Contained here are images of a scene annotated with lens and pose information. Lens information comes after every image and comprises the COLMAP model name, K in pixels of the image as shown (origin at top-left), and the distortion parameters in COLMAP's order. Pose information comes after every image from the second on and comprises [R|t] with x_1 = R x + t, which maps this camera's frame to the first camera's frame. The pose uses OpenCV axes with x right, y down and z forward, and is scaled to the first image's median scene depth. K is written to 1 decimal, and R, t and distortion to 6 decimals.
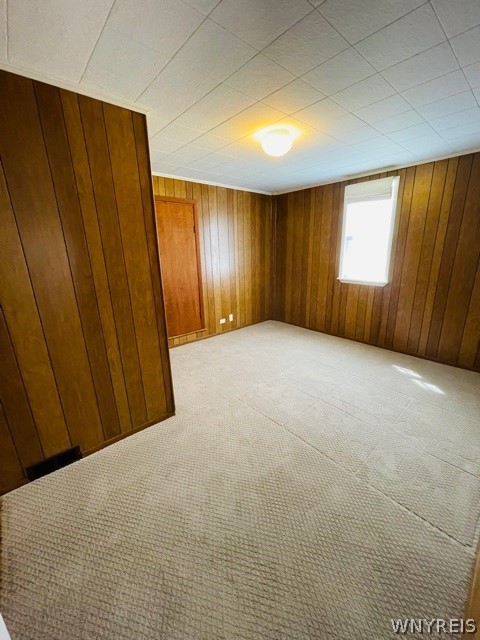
lens RADIAL K [[255.3, 0, 244.4], [0, 255.3, 318.9], [0, 0, 1]] dist [0.000369, 0.000086]
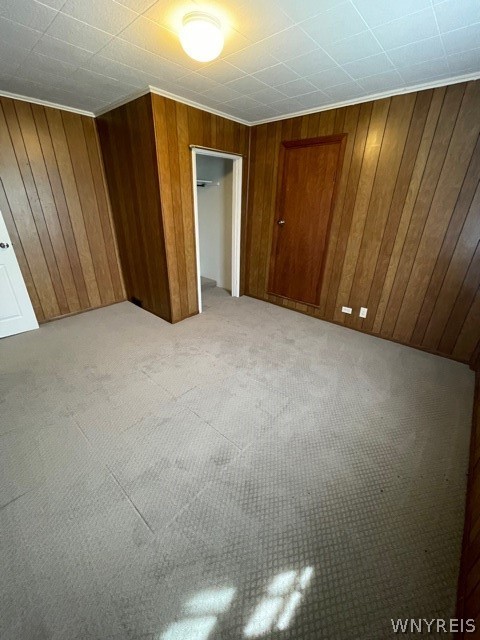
lens RADIAL K [[255.3, 0, 244.4], [0, 255.3, 318.9], [0, 0, 1]] dist [0.000369, 0.000086]
pose [[0.114954, 0.424331, -0.898181, 0.589138], [-0.294332, 0.878123, 0.377185, -0.170233], [0.948765, 0.221005, 0.225838, 0.609641]]
